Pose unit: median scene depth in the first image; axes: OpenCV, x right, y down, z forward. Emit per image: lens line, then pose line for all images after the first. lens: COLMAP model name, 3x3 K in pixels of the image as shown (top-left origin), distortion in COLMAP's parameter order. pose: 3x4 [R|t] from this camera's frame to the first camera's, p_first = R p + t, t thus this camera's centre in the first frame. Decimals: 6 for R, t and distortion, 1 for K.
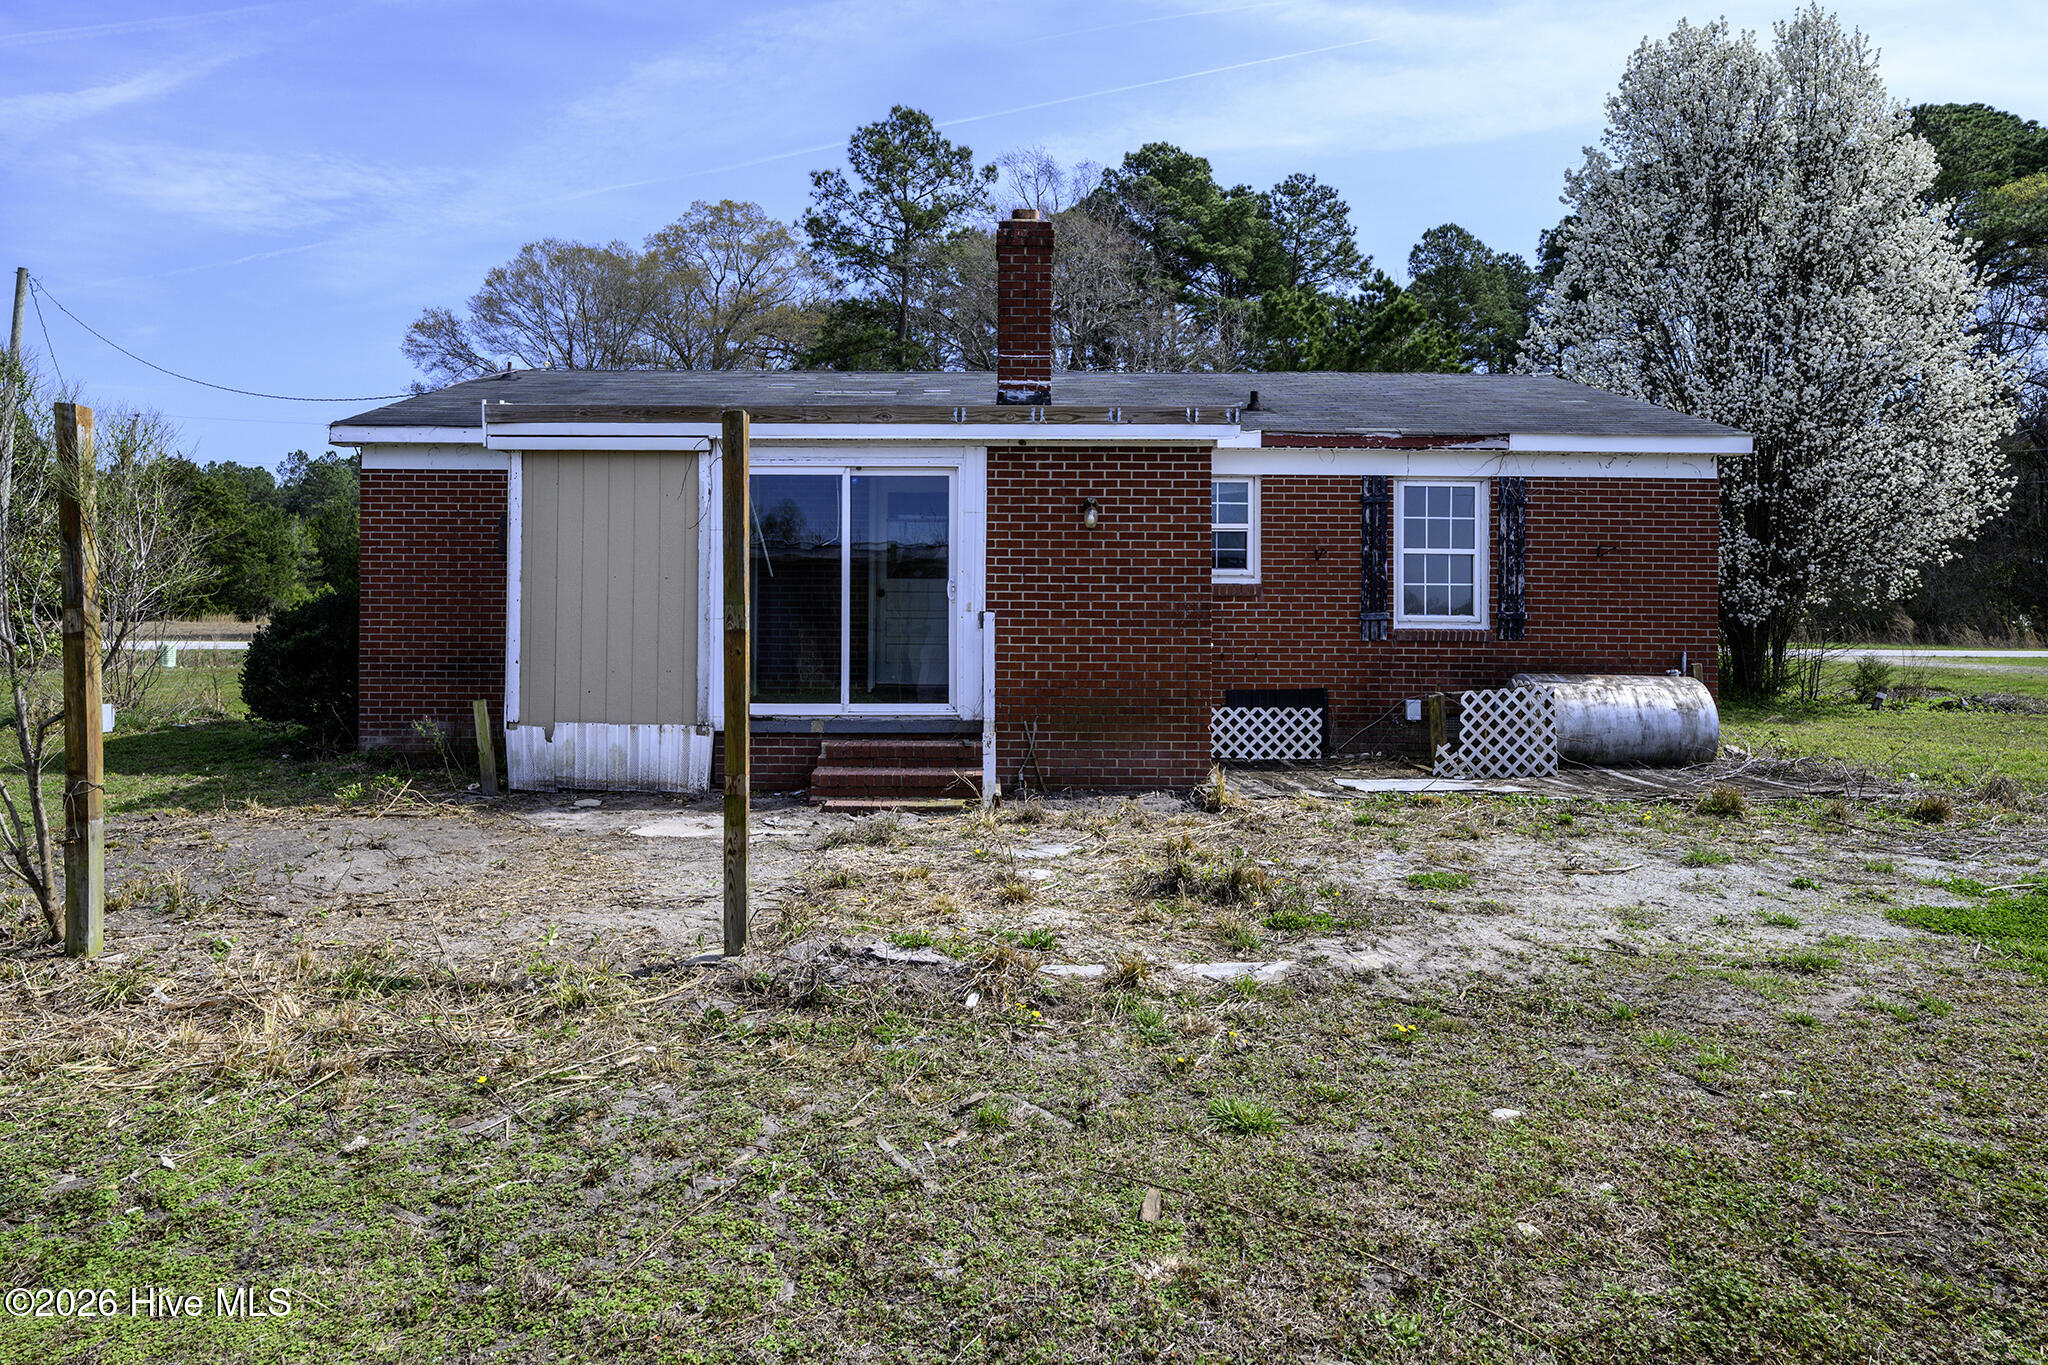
lens RADIAL K [[1198.1, 0, 1020.7], [0, 1198.1, 606.7], [0, 0, 1]] dist [-0.000905, -0.000551]
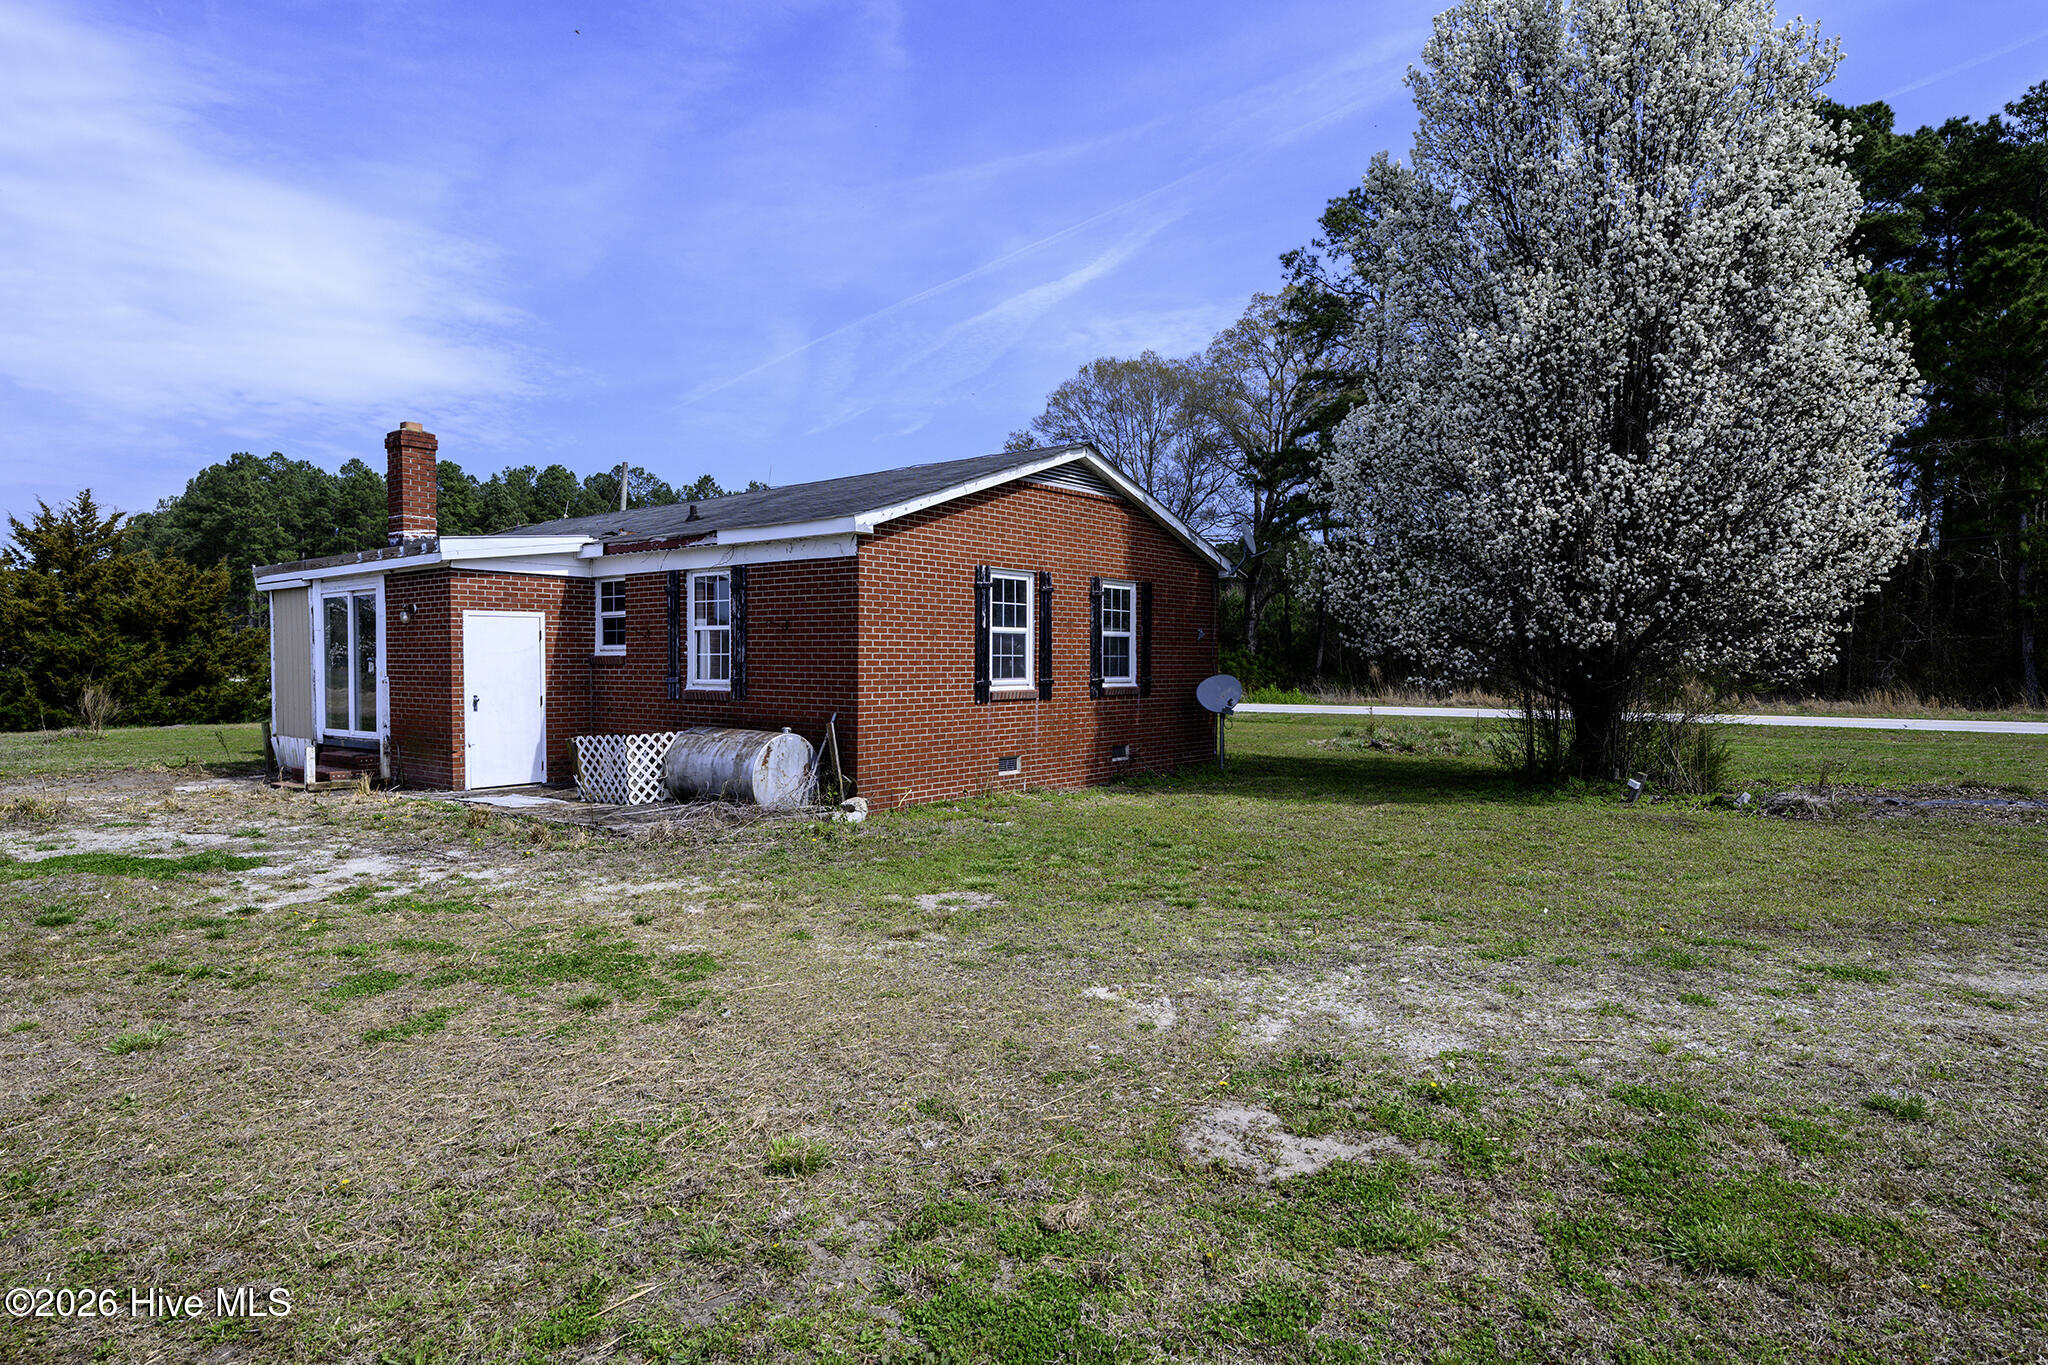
lens RADIAL K [[1137.1, 0, 1024.0], [0, 1137.1, 682.5], [0, 0, 1]] dist [-0.002843, -0.000615]
pose [[0.764359, 0.009029, -0.644727, 1.367809], [0.004210, 0.999811, 0.018993, -0.010695], [0.644777, -0.017232, 0.764177, 0.309910]]
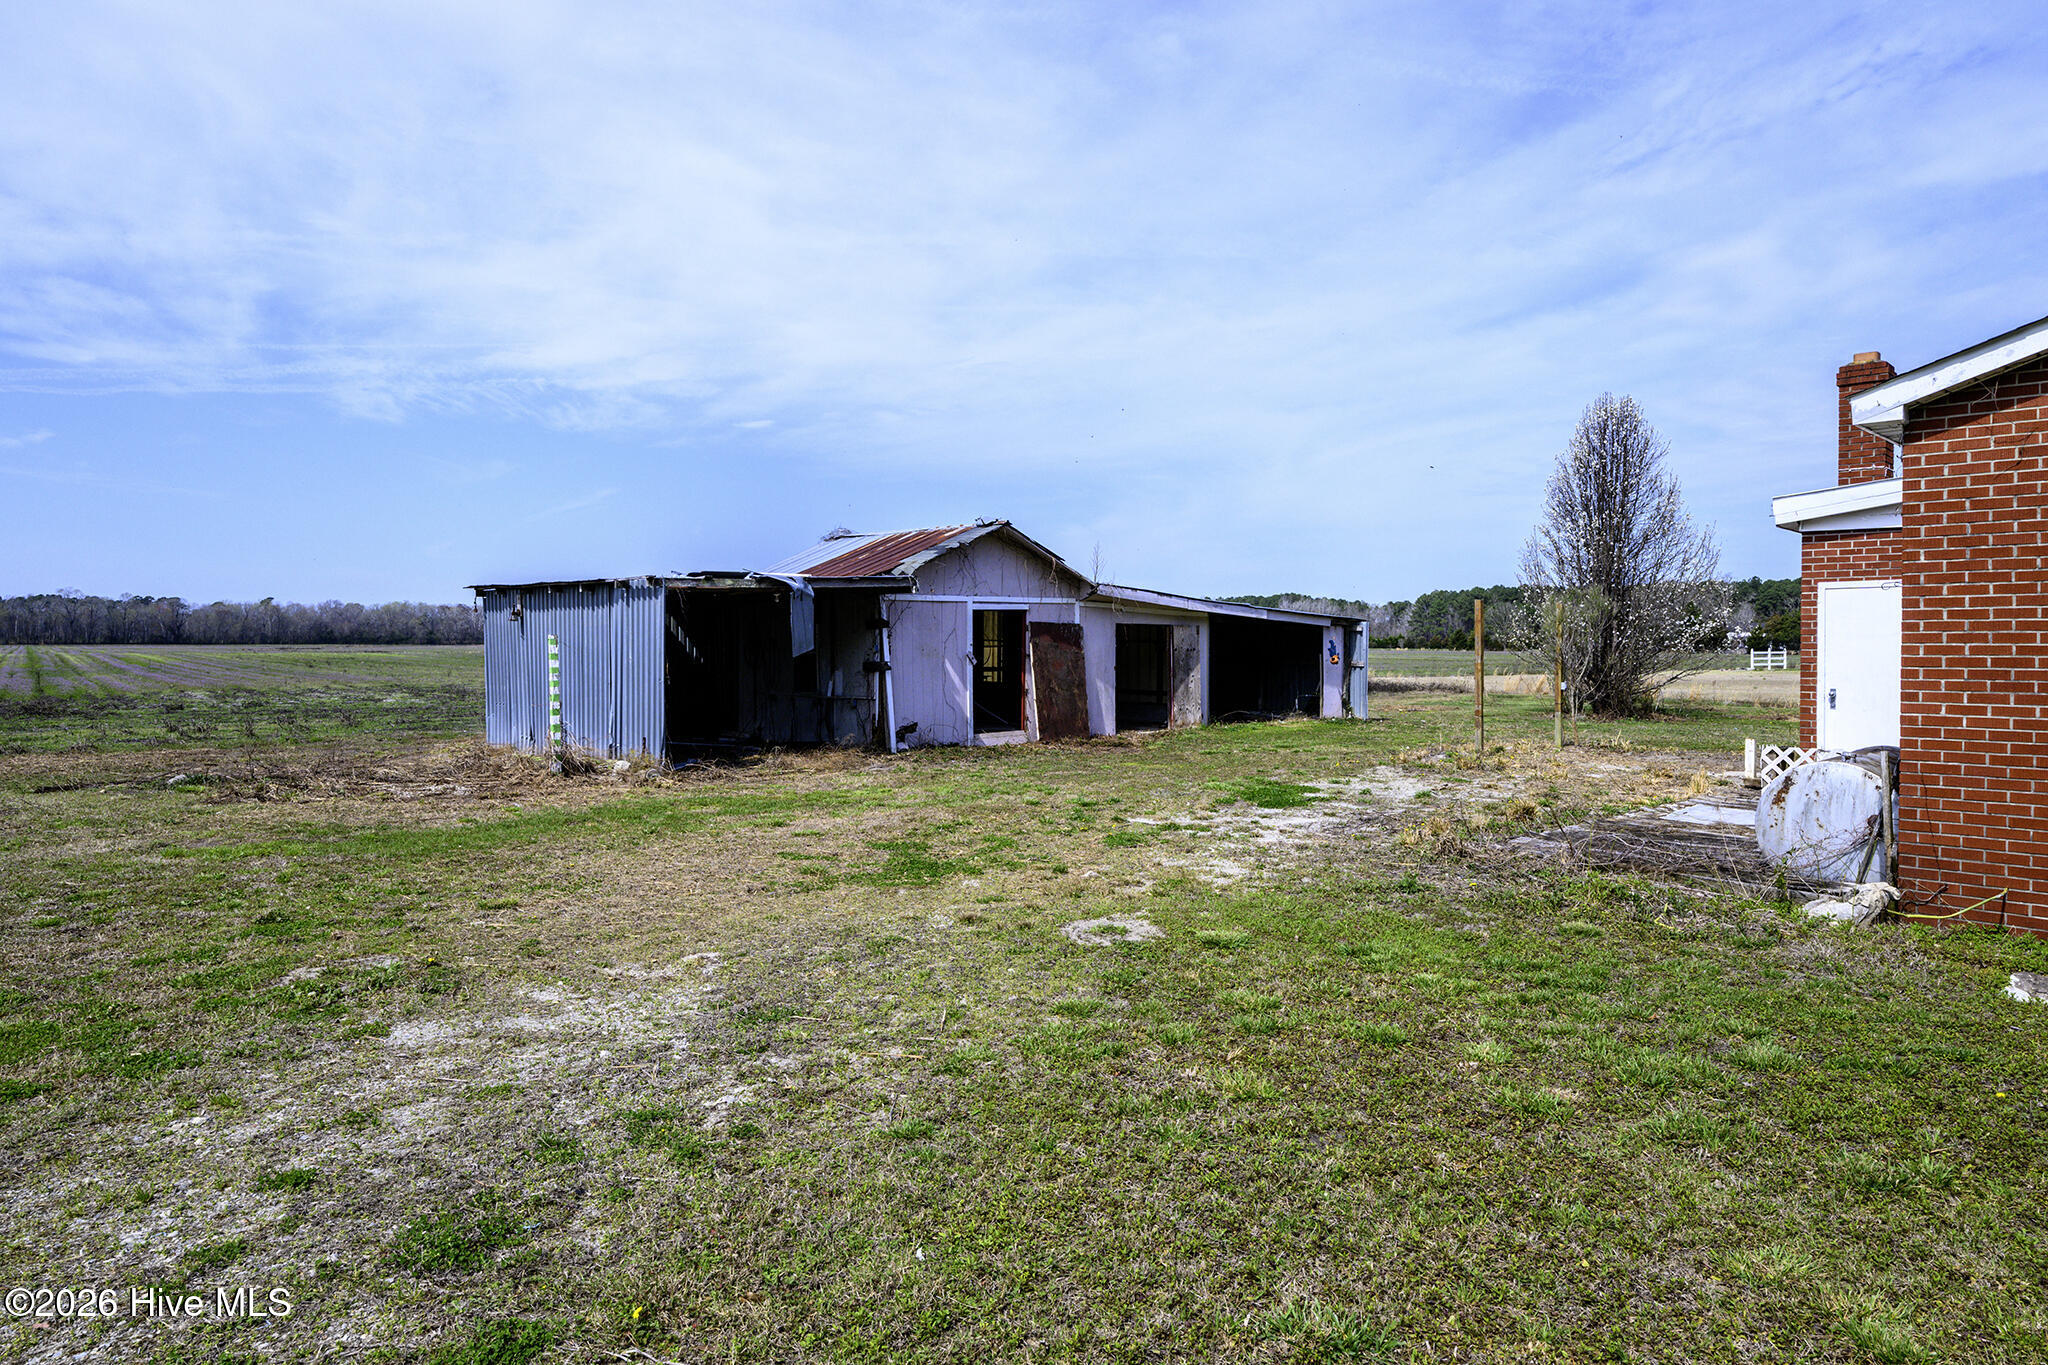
lens RADIAL K [[1194.5, 0, 959.8], [0, 1194.5, 641.8], [0, 0, 1]] dist [-0.006975, -0.001461]
pose [[-0.732033, -0.006382, -0.681239, 1.364139], [-0.002332, 0.999974, -0.006862, -0.007485], [0.681265, -0.003434, -0.732029, 1.093060]]
